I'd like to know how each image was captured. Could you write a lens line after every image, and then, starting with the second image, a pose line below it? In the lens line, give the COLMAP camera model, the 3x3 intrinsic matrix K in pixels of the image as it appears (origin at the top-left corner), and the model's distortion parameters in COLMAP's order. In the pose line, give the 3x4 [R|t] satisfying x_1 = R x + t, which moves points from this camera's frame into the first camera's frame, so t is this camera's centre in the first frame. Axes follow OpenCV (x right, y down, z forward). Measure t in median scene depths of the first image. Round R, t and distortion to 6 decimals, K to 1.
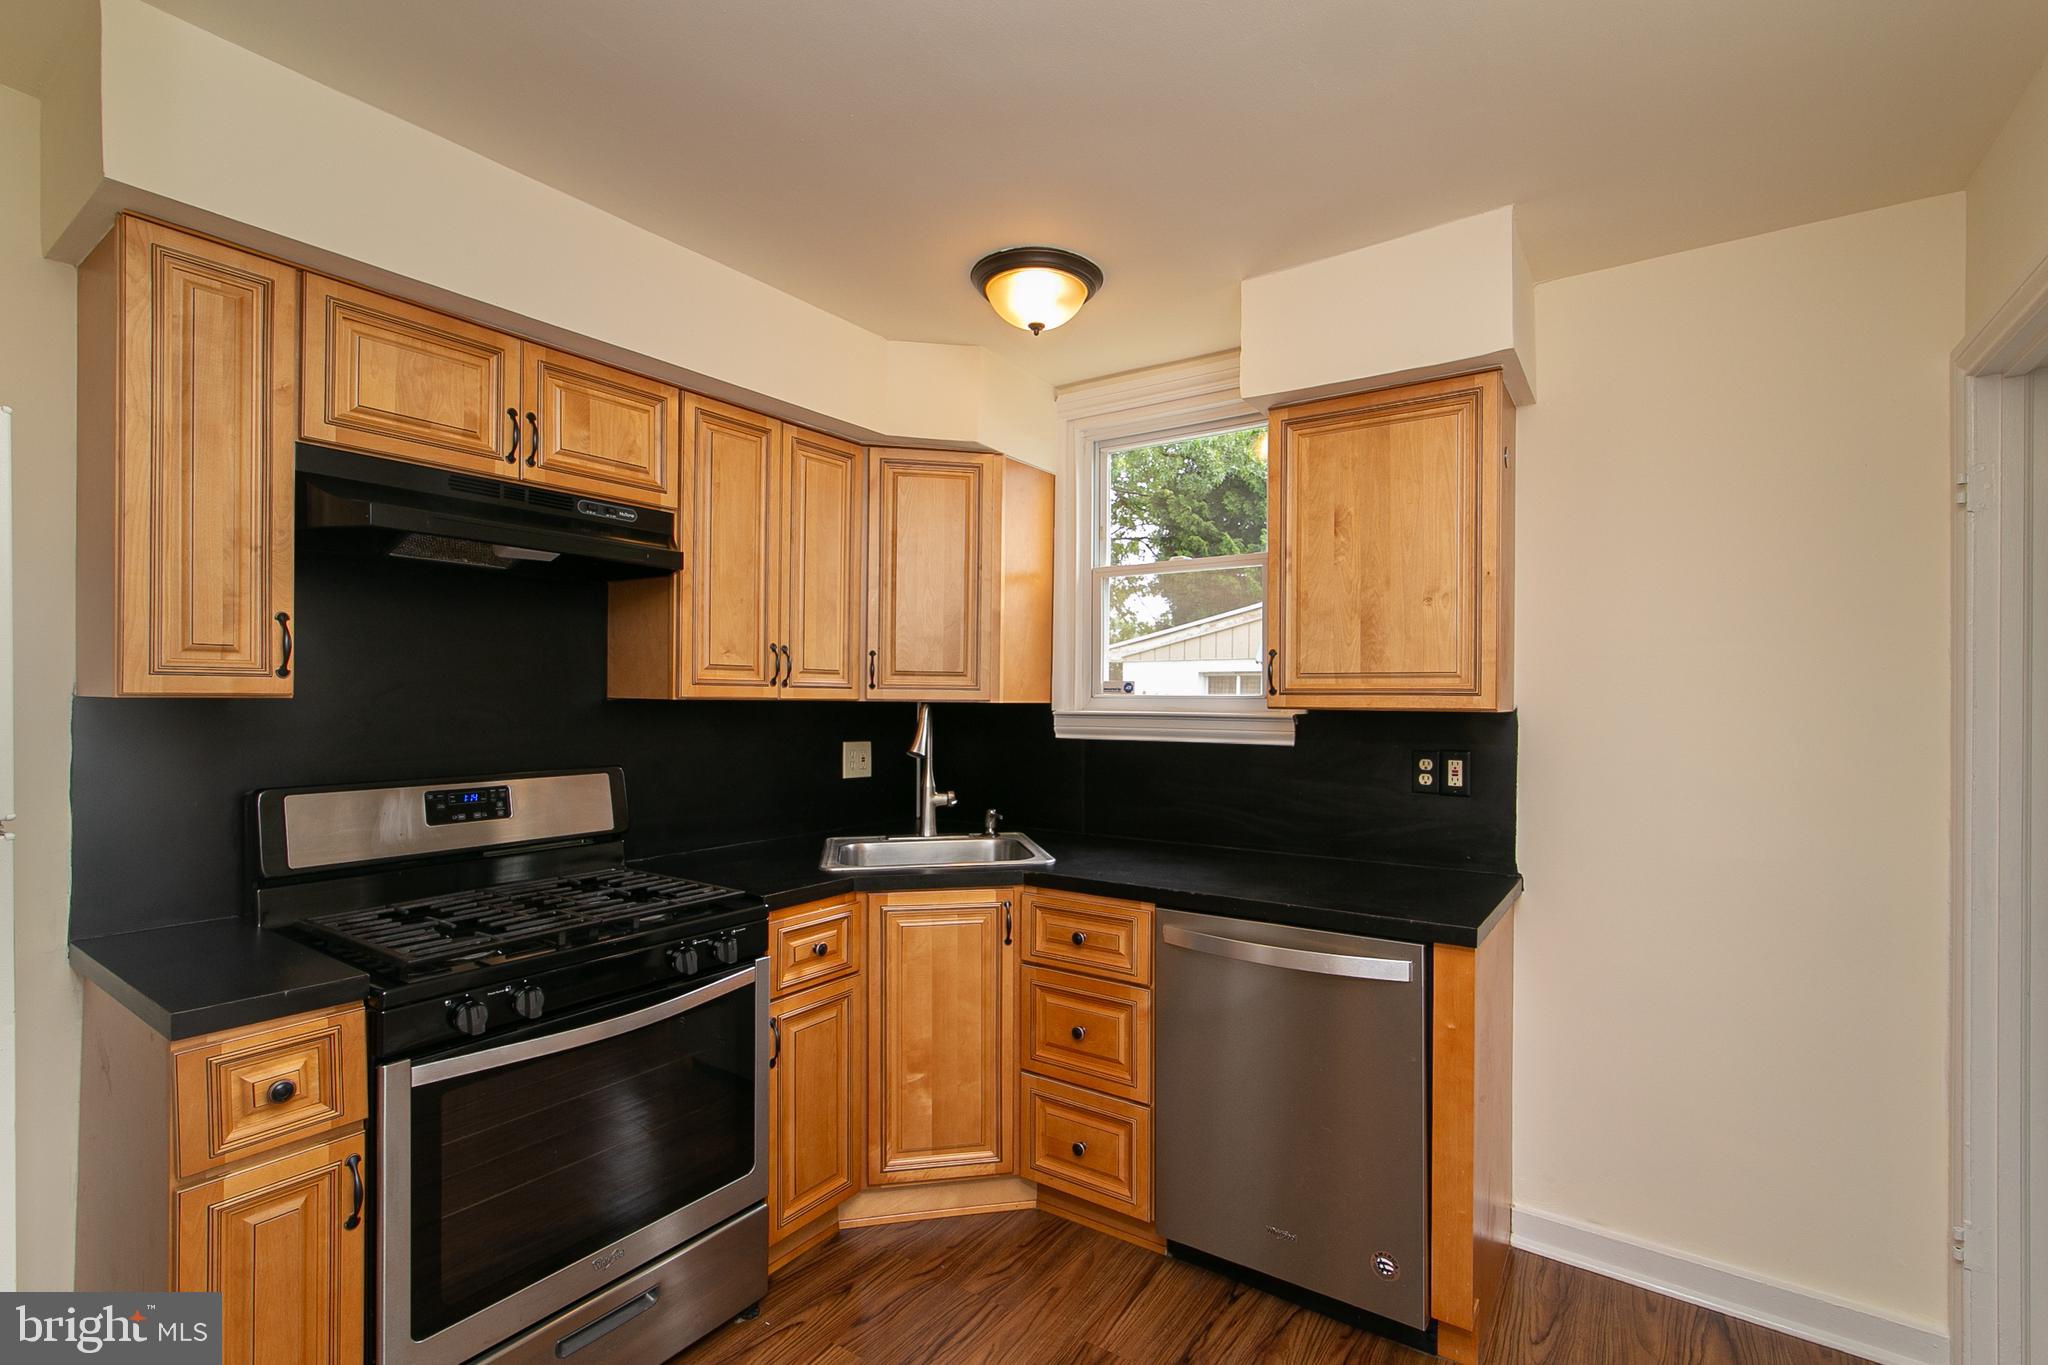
lens RADIAL K [[931.5, 0, 1029.1], [0, 931.5, 697.0], [0, 0, 1]] dist [0.001575, 0.000137]
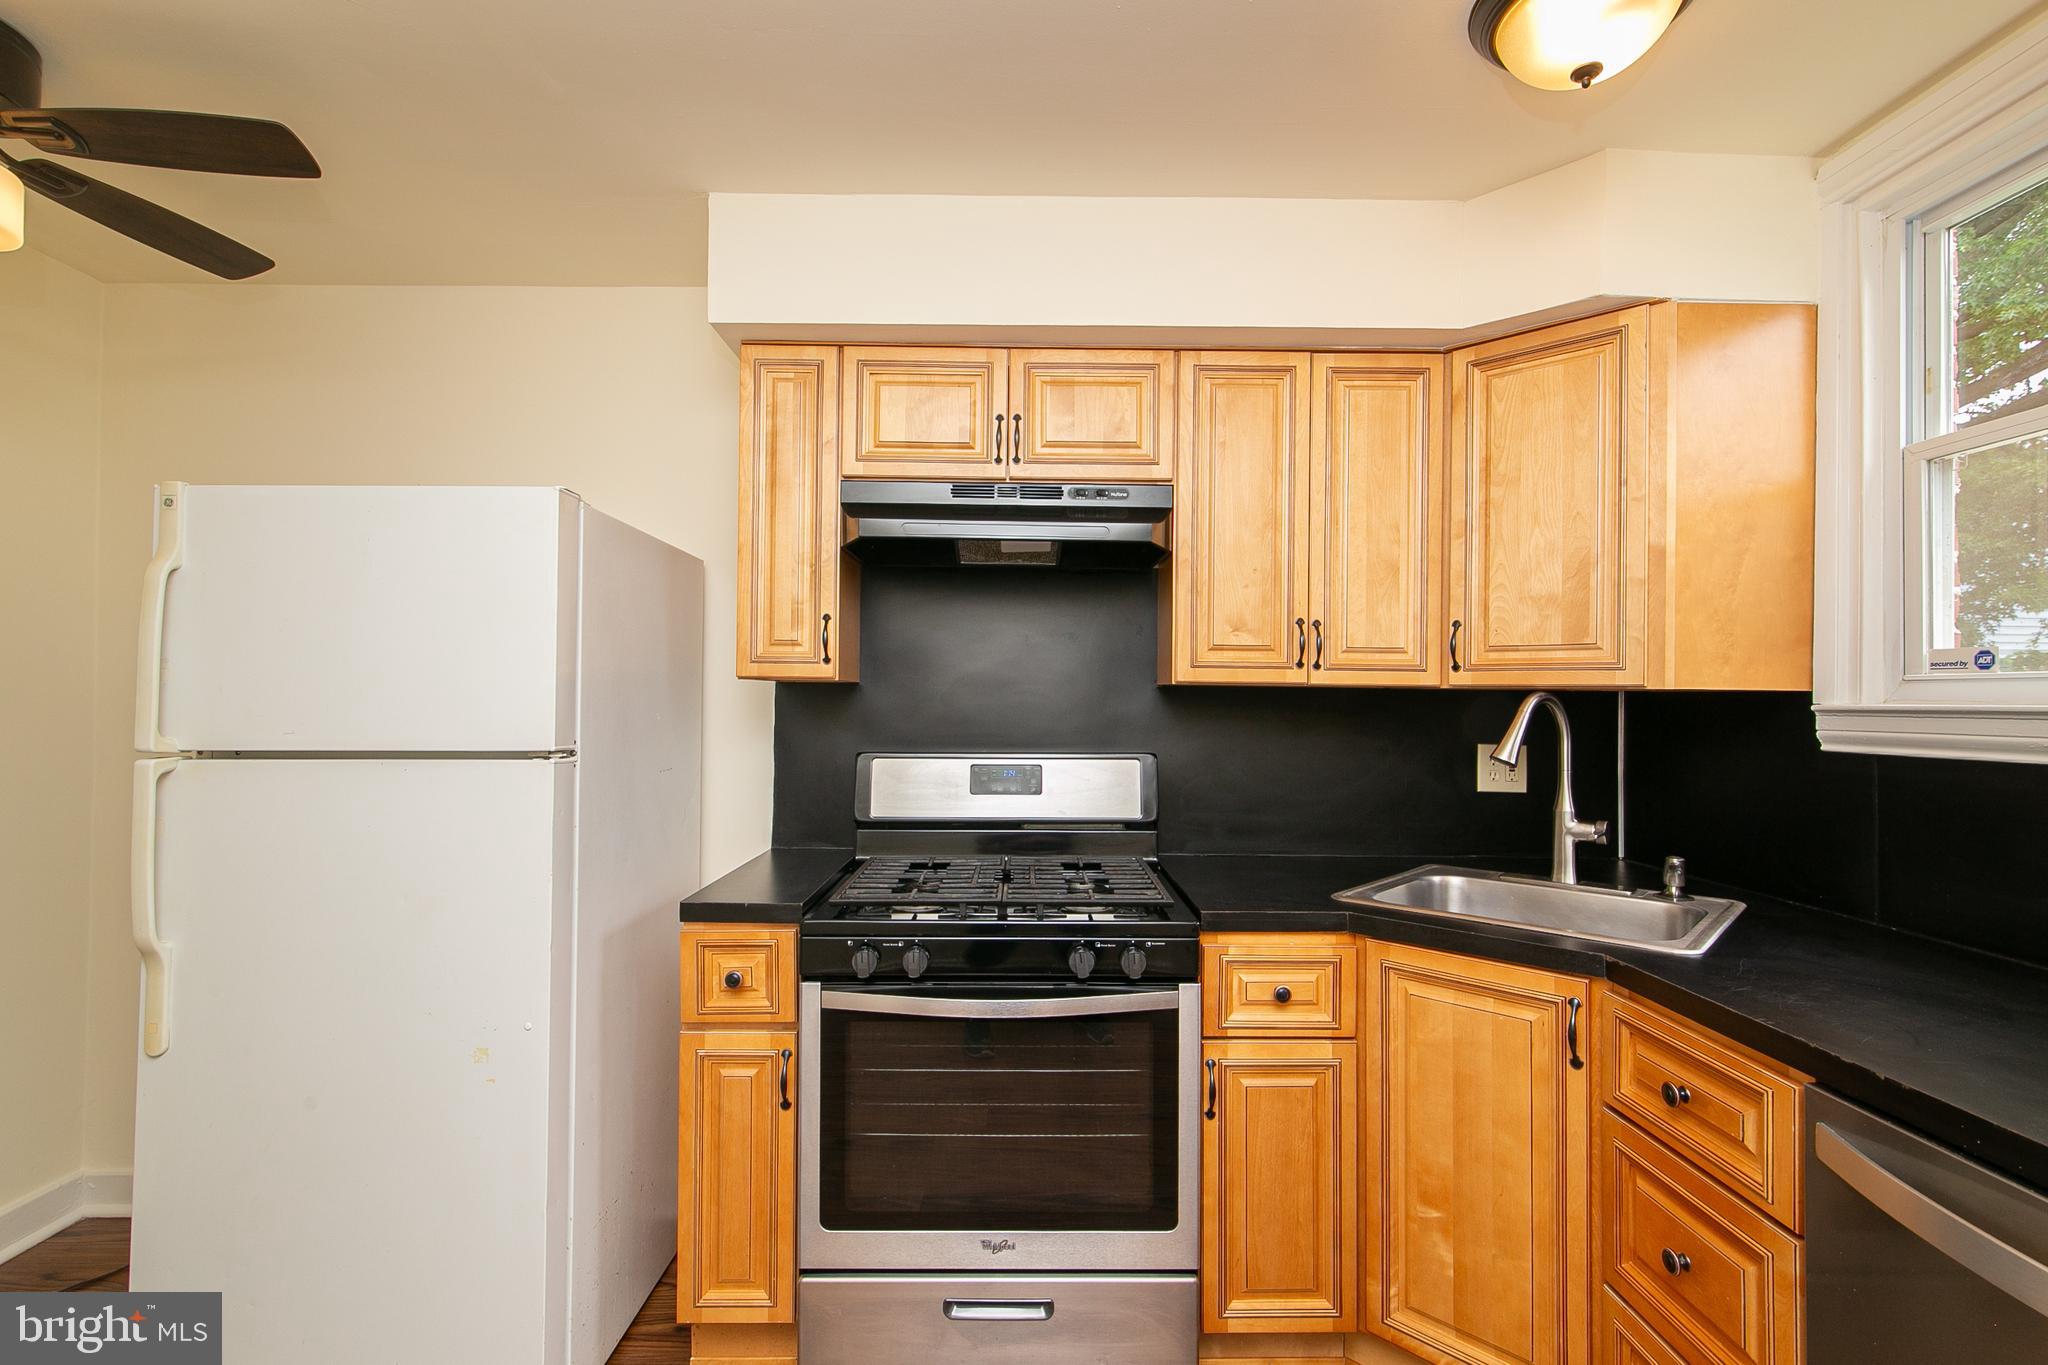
lens RADIAL K [[924.4, 0, 1030.9], [0, 924.4, 687.4], [0, 0, 1]] dist [0.000963, 0.000080]
pose [[0.579108, -0.011072, -0.815175, 0.286687], [-0.005421, 0.999833, -0.017431, 0.022667], [0.815233, 0.014513, 0.578952, 0.347298]]
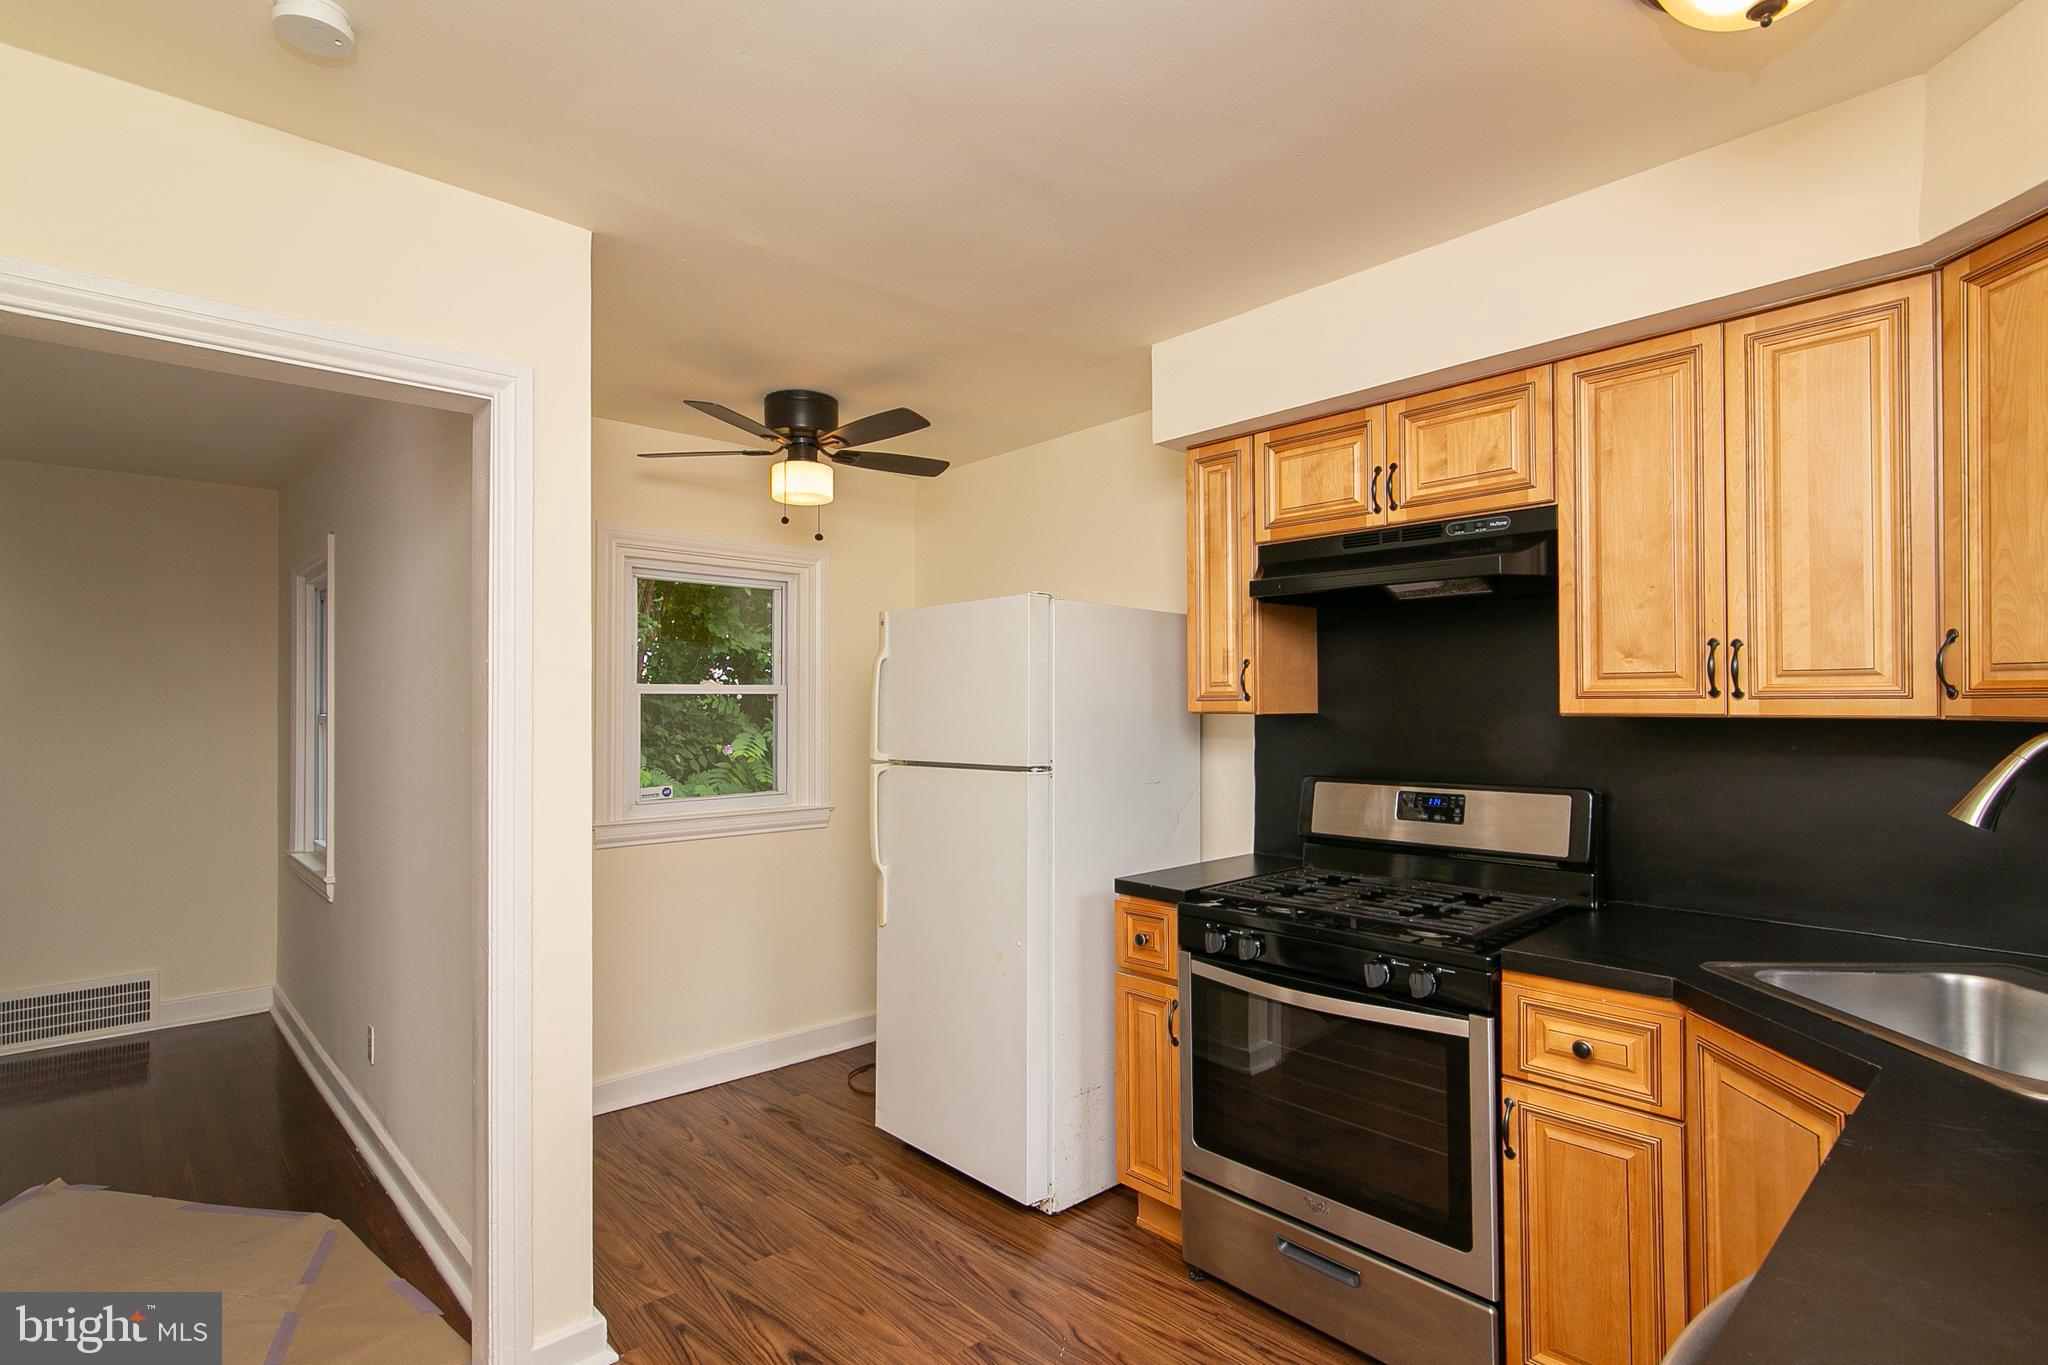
lens RADIAL K [[993.6, 0, 1023.6], [0, 993.6, 694.2], [0, 0, 1]] dist [0.002966, 0.000868]
pose [[-0.212029, -0.014324, -0.977158, 0.633889], [0.005479, 0.999859, -0.015846, -0.005839], [0.977248, -0.008713, -0.211921, 0.699015]]
